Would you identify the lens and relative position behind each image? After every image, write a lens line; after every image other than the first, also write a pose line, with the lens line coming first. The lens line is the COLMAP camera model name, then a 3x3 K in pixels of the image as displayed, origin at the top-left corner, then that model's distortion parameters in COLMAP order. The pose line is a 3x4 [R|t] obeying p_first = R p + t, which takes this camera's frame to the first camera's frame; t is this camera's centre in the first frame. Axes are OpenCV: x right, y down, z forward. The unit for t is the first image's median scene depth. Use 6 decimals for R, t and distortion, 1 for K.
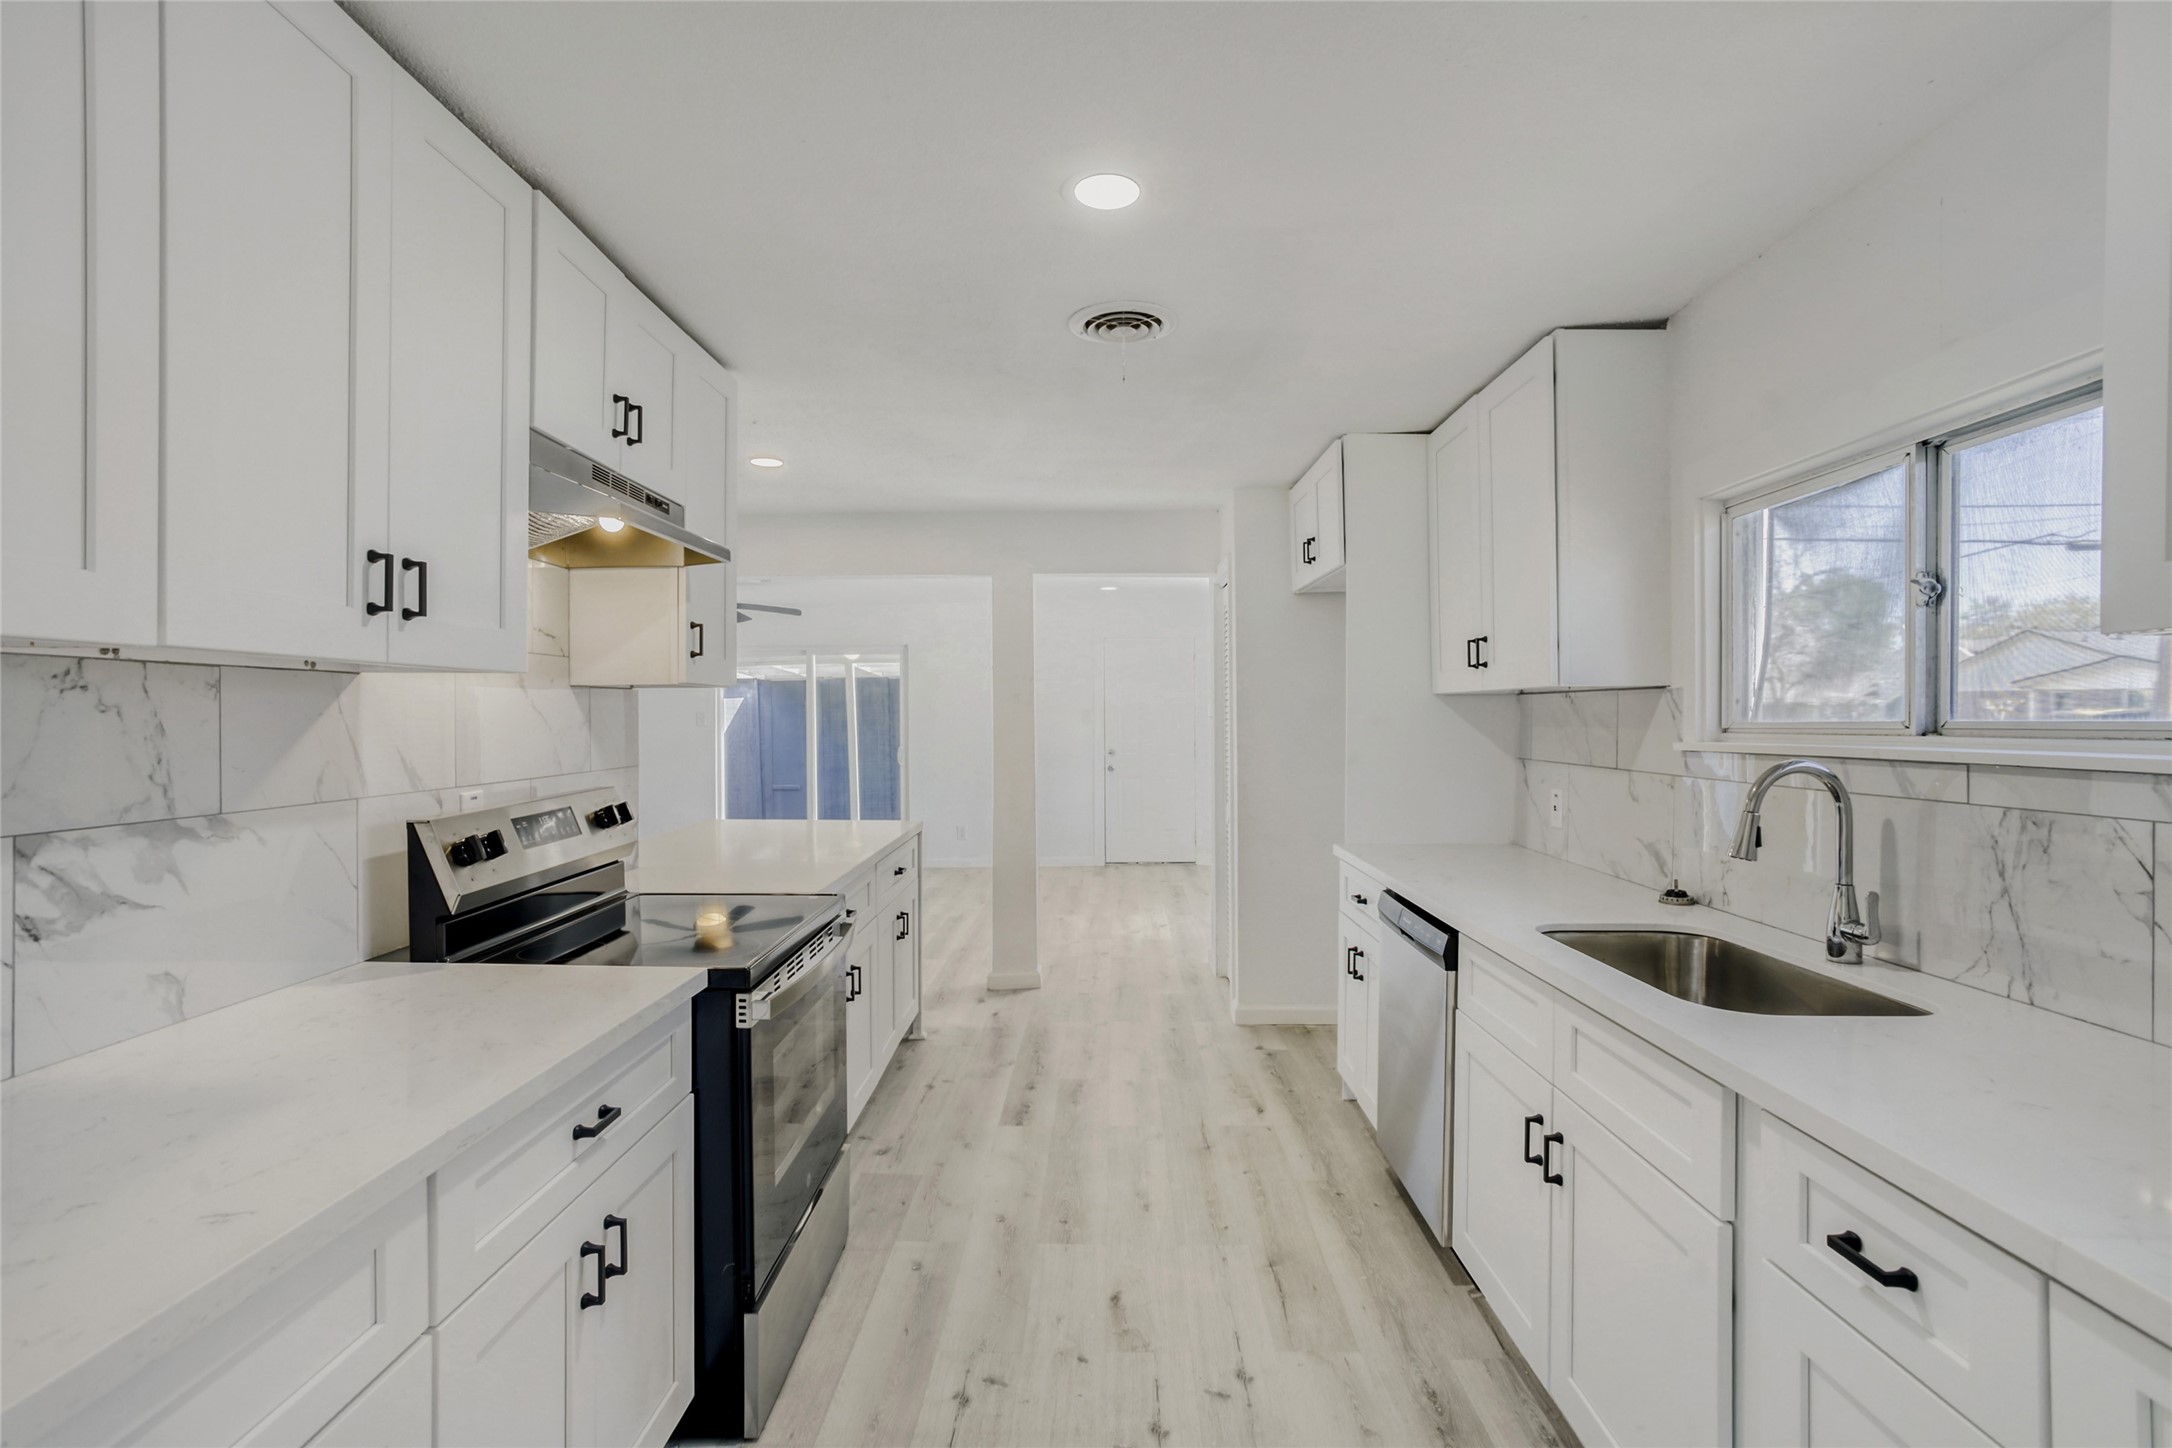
lens RADIAL K [[1033.0, 0, 1086.0], [0, 1033.0, 724.0], [0, 0, 1]] dist [-0.000050, 0.000048]
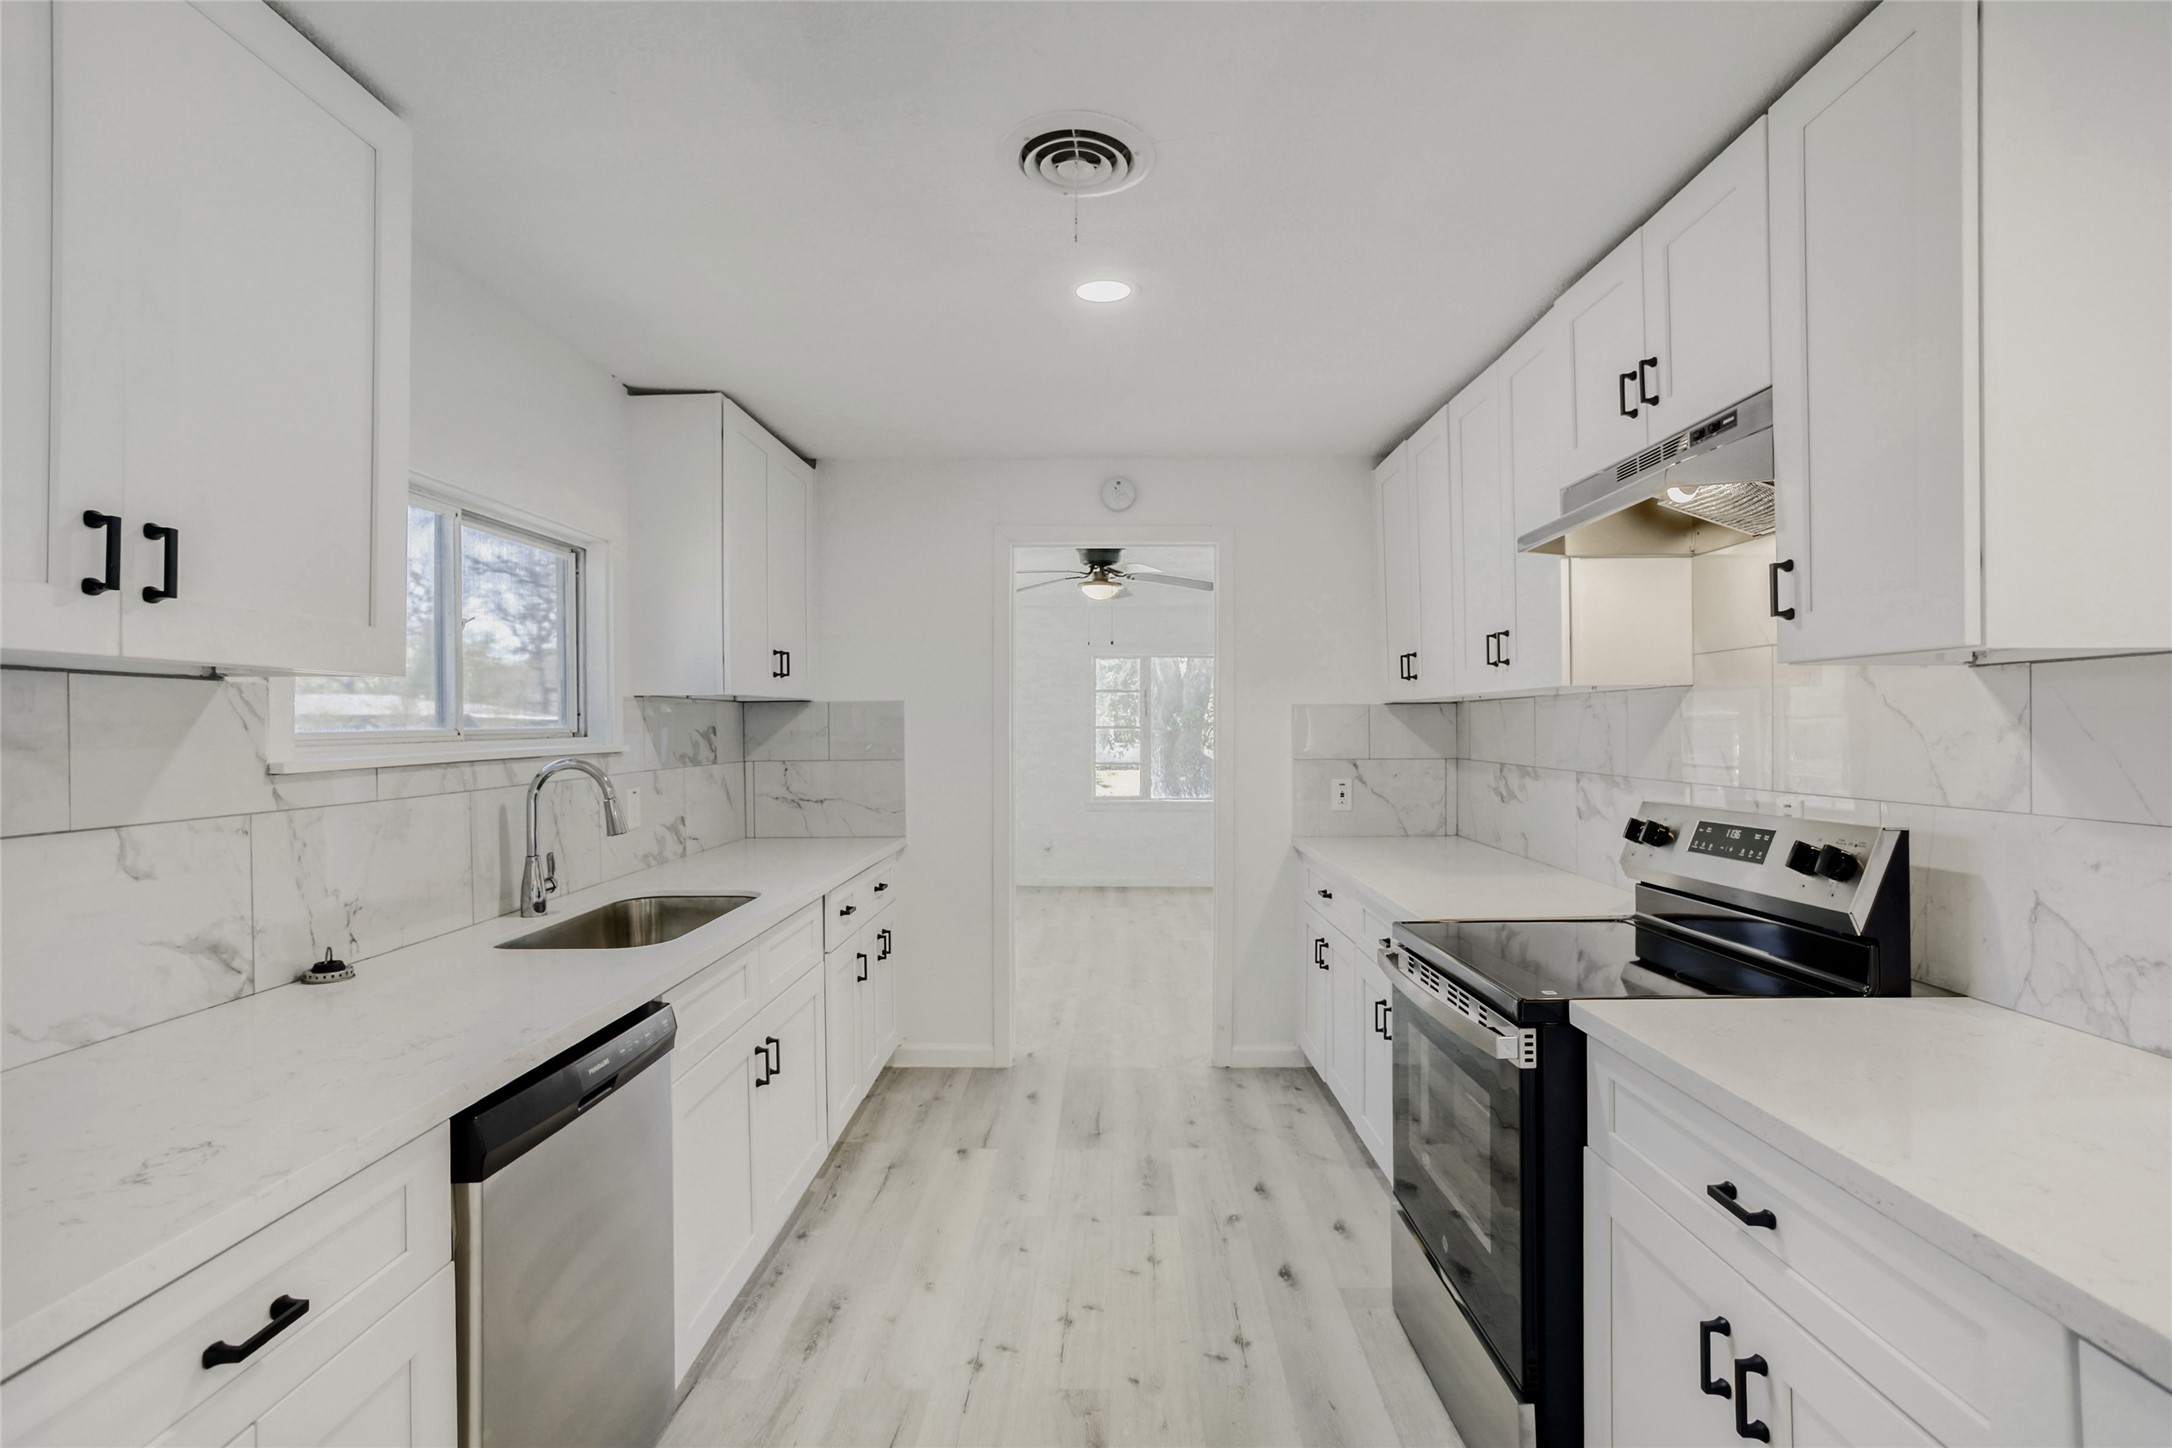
lens RADIAL K [[1065.7, 0, 1092.6], [0, 1065.7, 725.0], [0, 0, 1]] dist [-0.060357, 0.040589]
pose [[-0.999979, 0.005799, 0.002860, 0.030478], [0.005814, 0.999969, 0.005389, -0.009931], [-0.002828, 0.005405, -0.999981, 2.059126]]
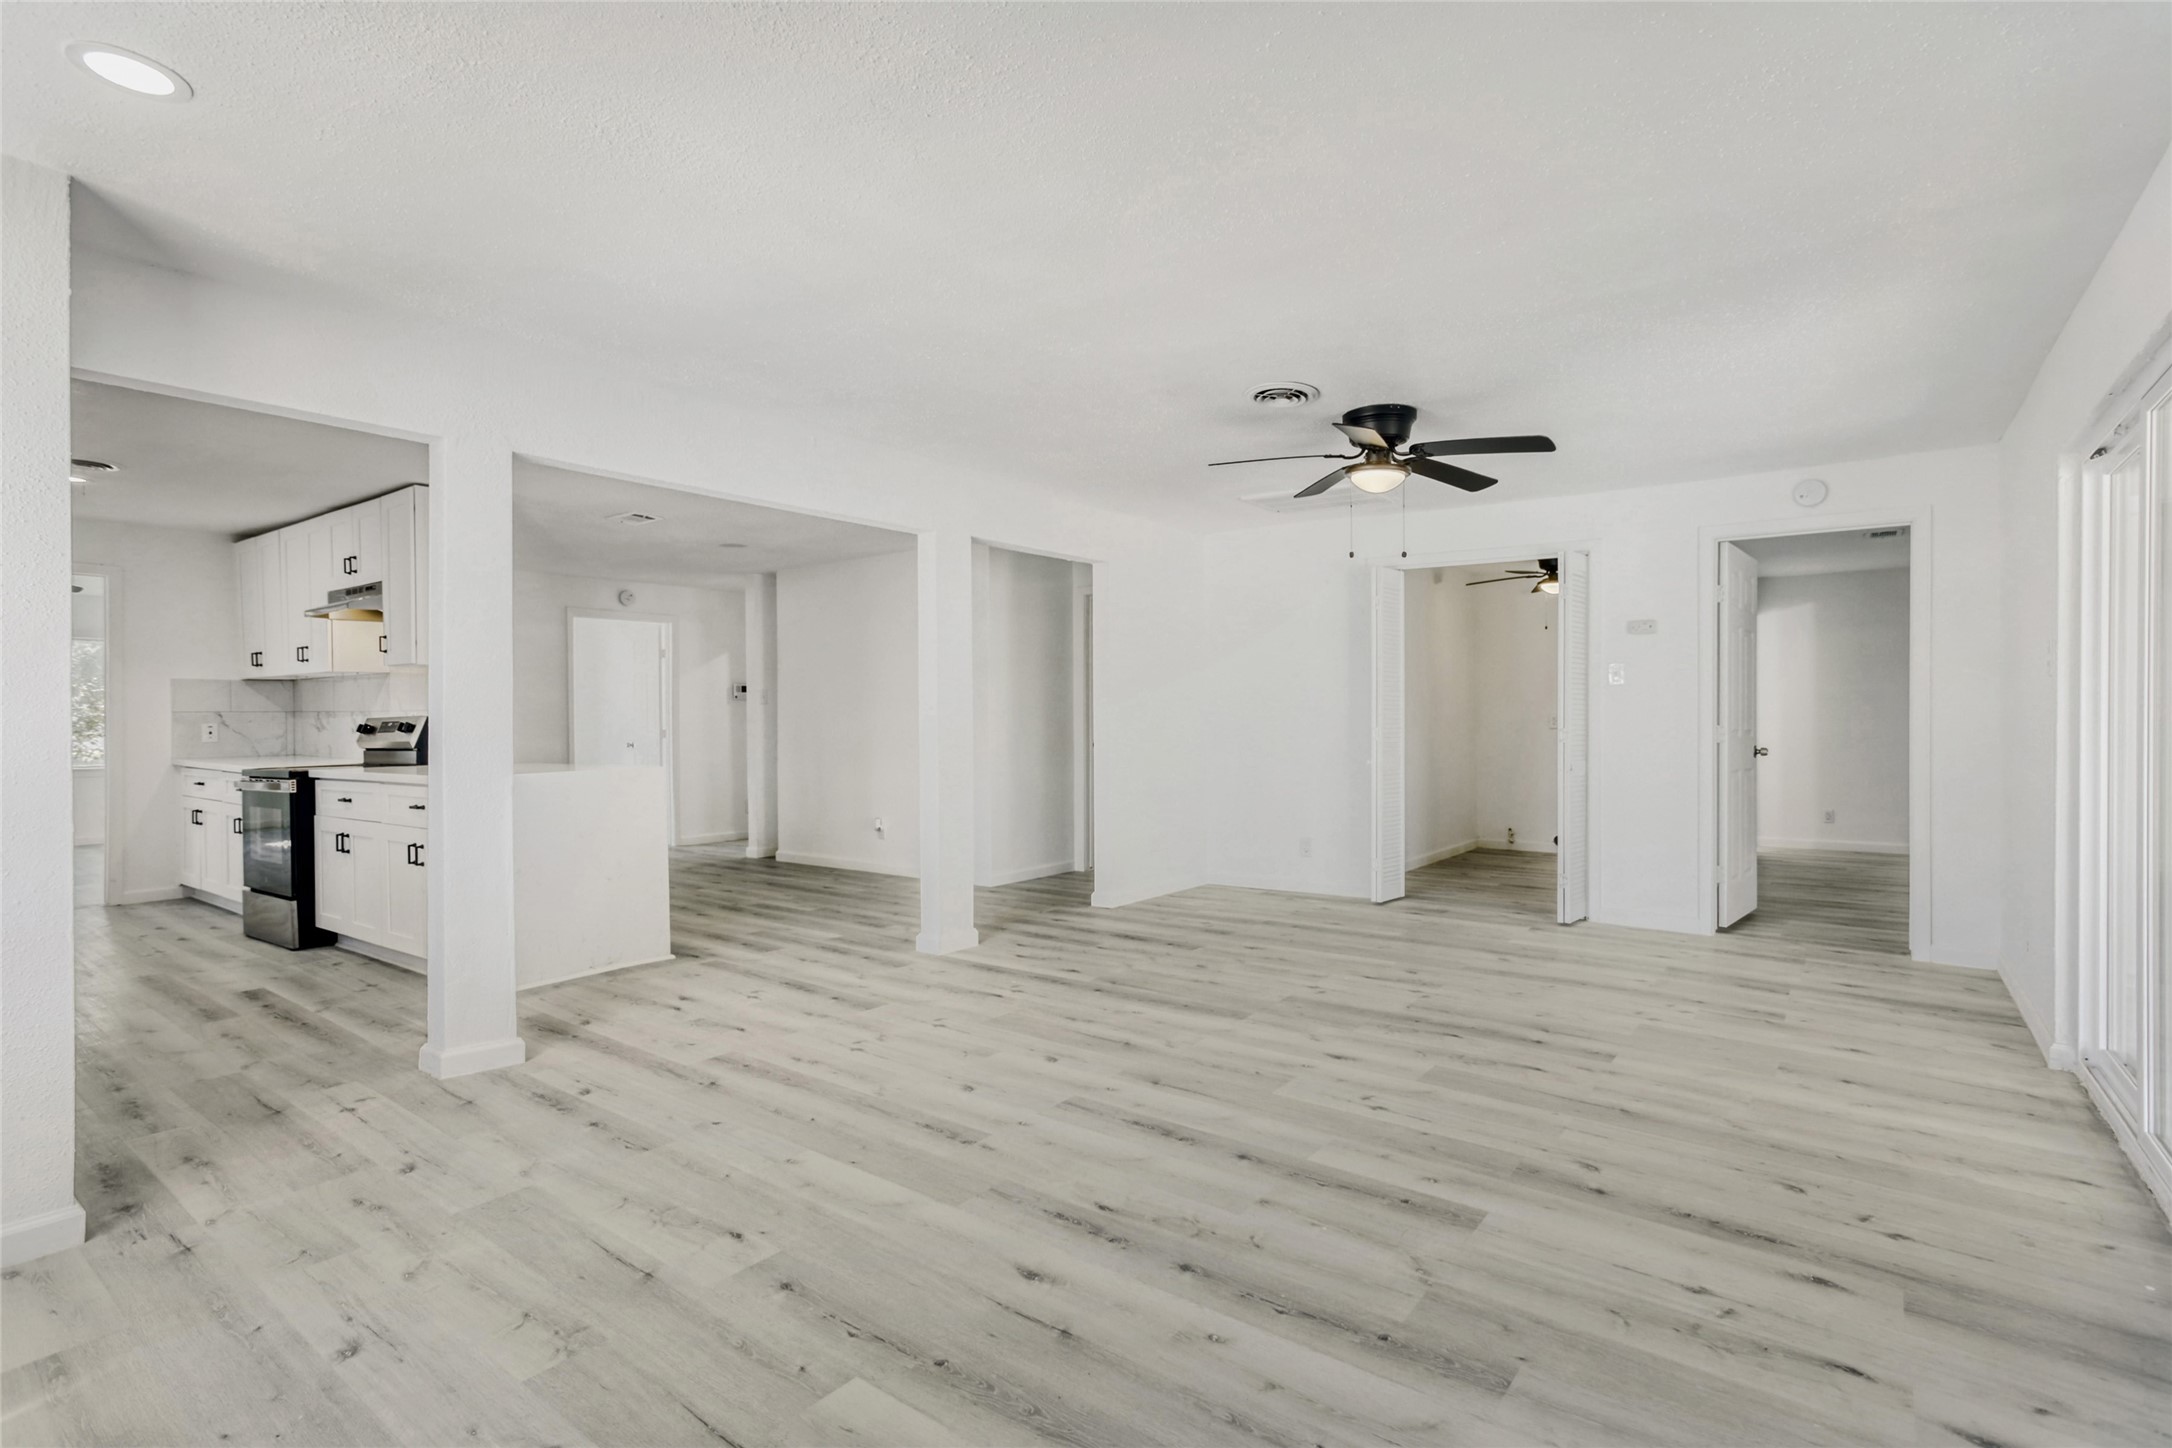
lens RADIAL K [[1086.9, 0, 1113.5], [0, 1086.9, 725.1], [0, 0, 1]] dist [0.001563, 0.001586]
pose [[-0.597523, 0.015851, -0.801695, 0.608835], [0.003183, 0.999844, 0.017396, 0.056205], [0.801846, 0.007843, -0.597480, 4.357476]]
